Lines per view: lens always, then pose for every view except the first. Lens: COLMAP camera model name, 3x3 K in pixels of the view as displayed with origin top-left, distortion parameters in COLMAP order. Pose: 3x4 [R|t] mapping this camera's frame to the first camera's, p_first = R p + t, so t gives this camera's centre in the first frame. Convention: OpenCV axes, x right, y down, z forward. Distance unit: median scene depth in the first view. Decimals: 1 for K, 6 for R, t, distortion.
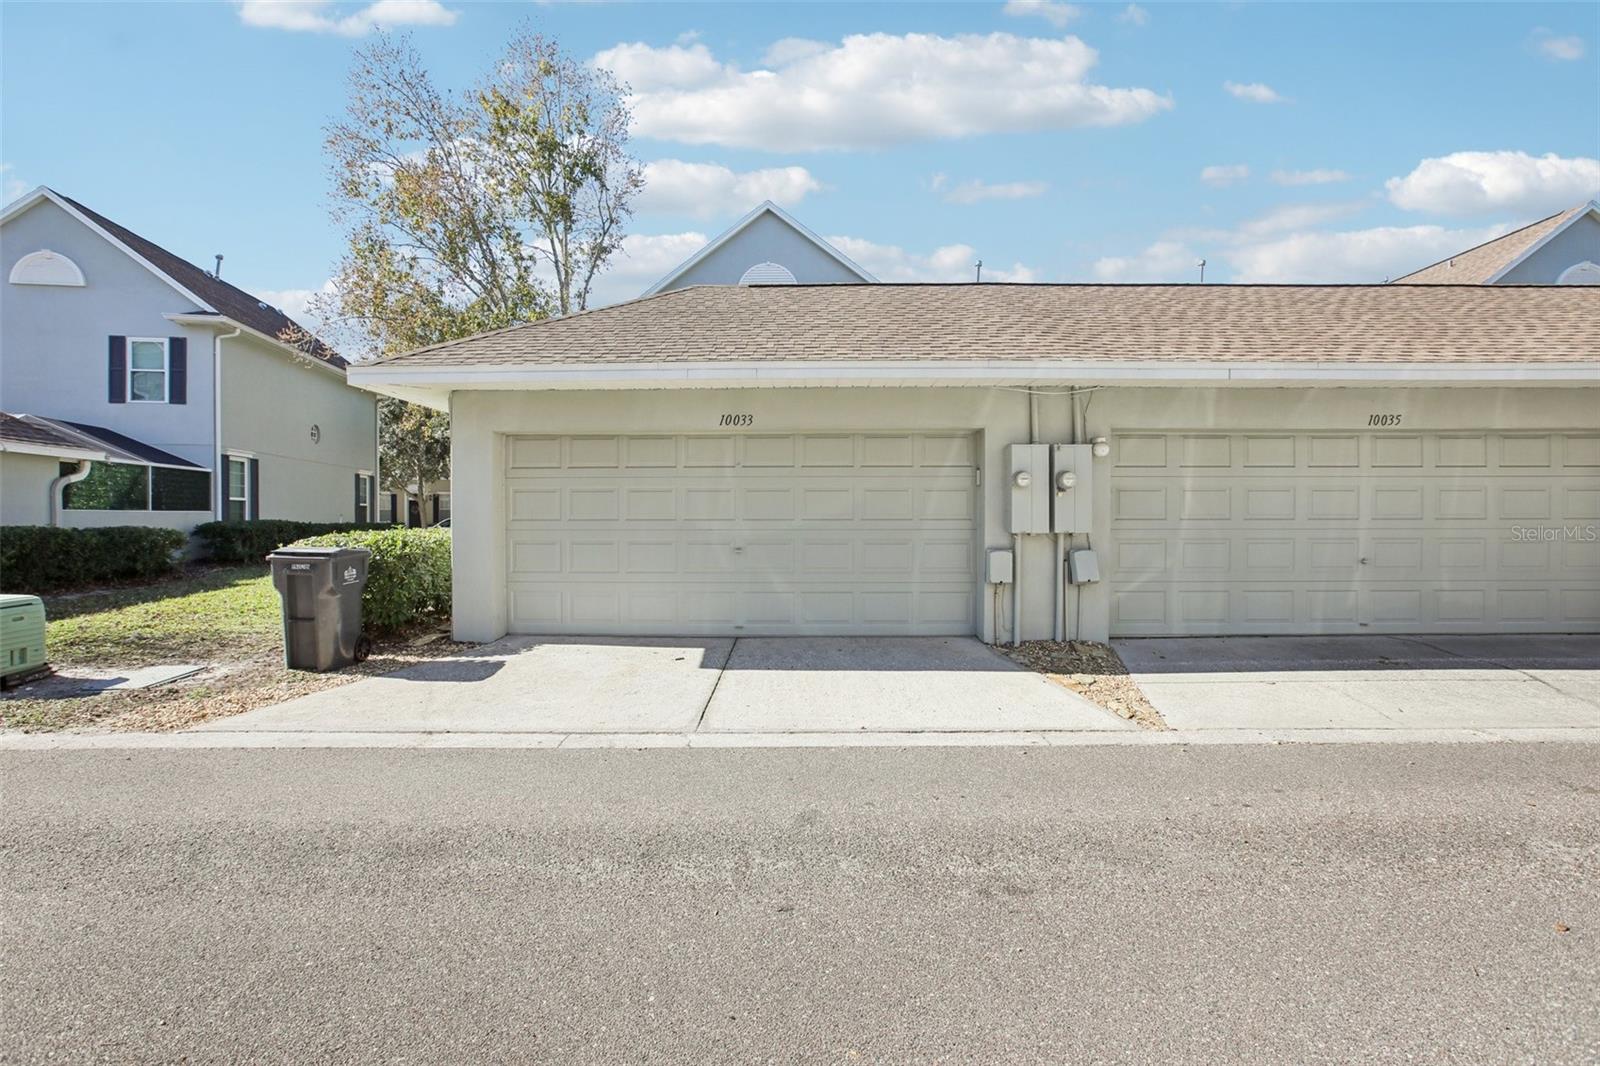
lens RADIAL K [[730.4, 0, 789.8], [0, 730.4, 506.1], [0, 0, 1]] dist [-0.031345, 0.006933]
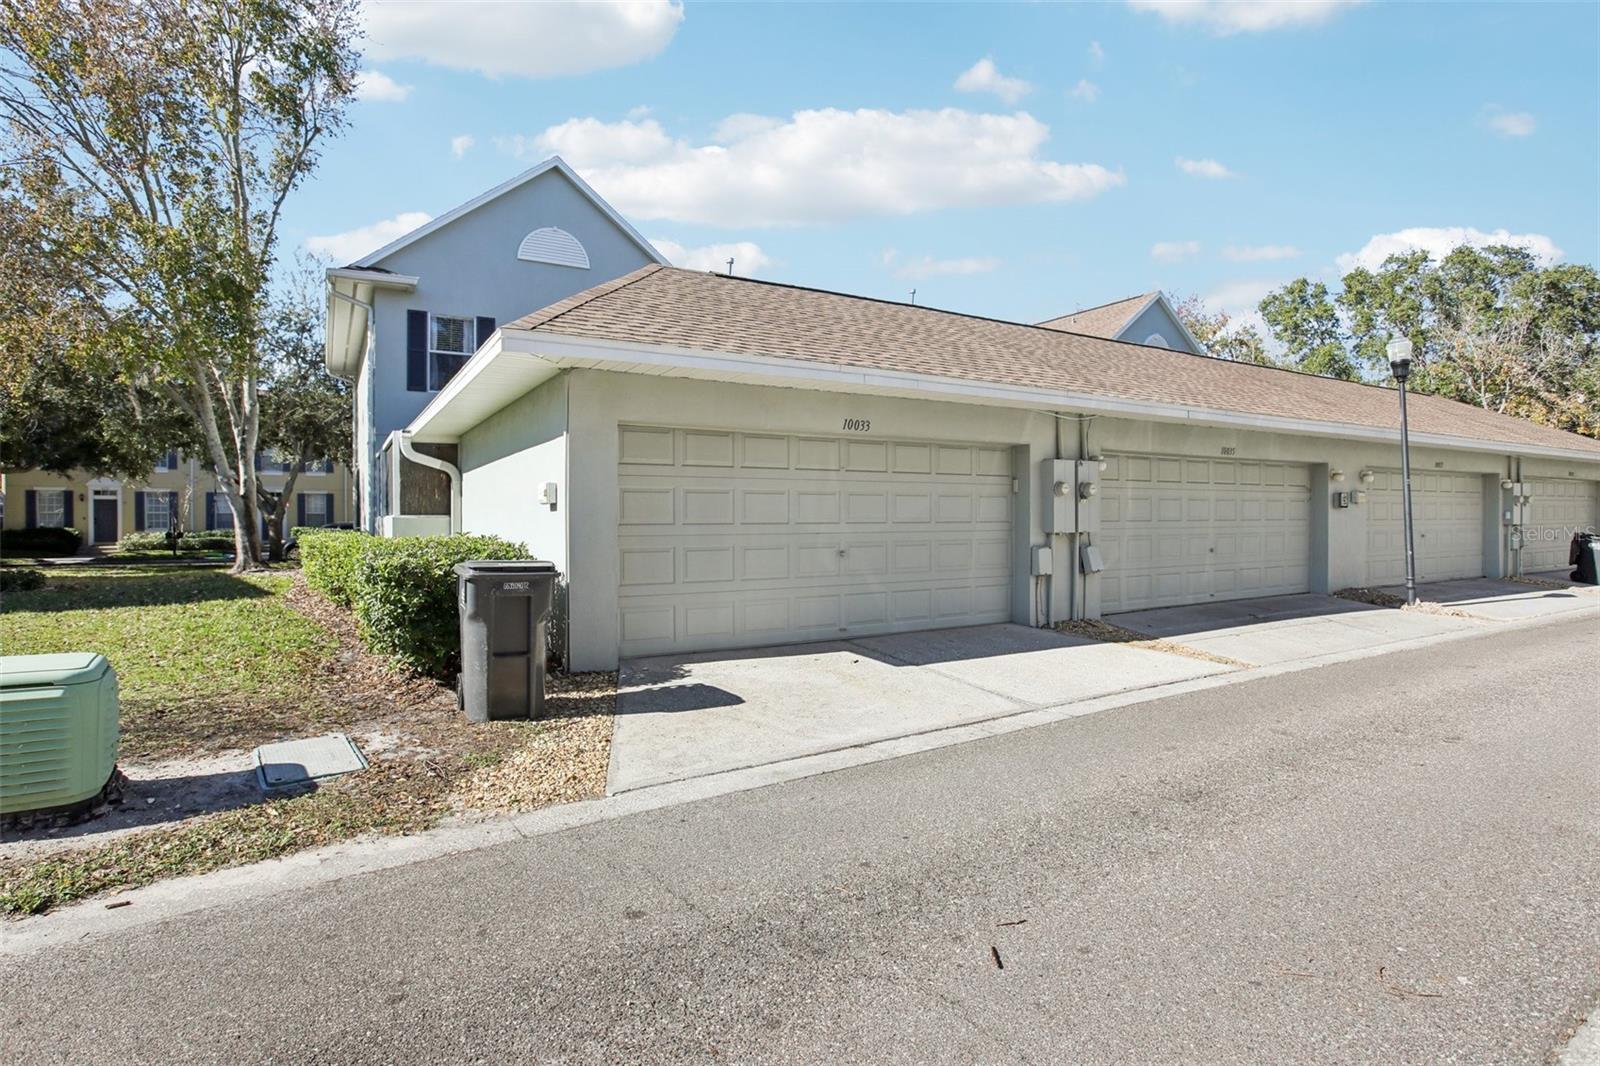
lens RADIAL K [[820.4, 0, 762.8], [0, 820.4, 515.0], [0, 0, 1]] dist [-0.011528, -0.000375]
pose [[0.850443, 0.000240, 0.526067, -0.783851], [-0.002458, 0.999991, 0.003517, 0.003868], [-0.526062, -0.004284, 0.850436, 0.099740]]
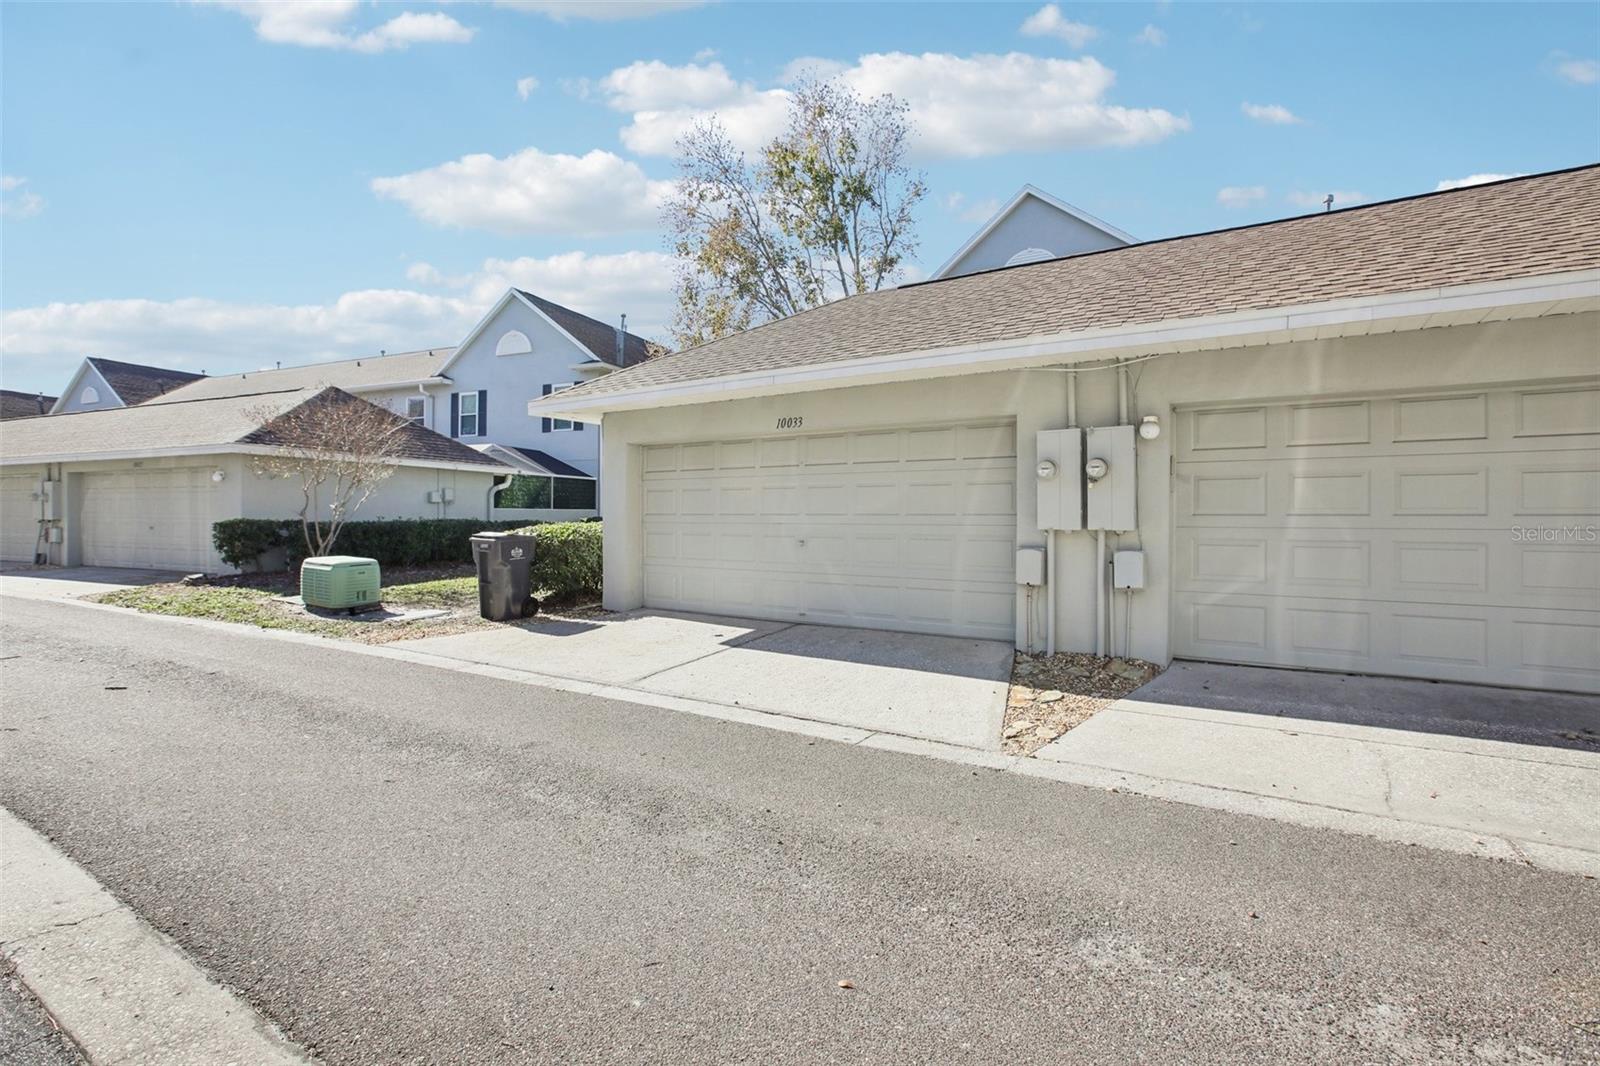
lens RADIAL K [[730.4, 0, 776.9], [0, 730.4, 488.8], [0, 0, 1]] dist [-0.031345, 0.006933]
pose [[0.846985, -0.016749, -0.531353, 0.489818], [0.005413, 0.999723, -0.022884, 0.005360], [0.531590, 0.016507, 0.846841, 0.067404]]
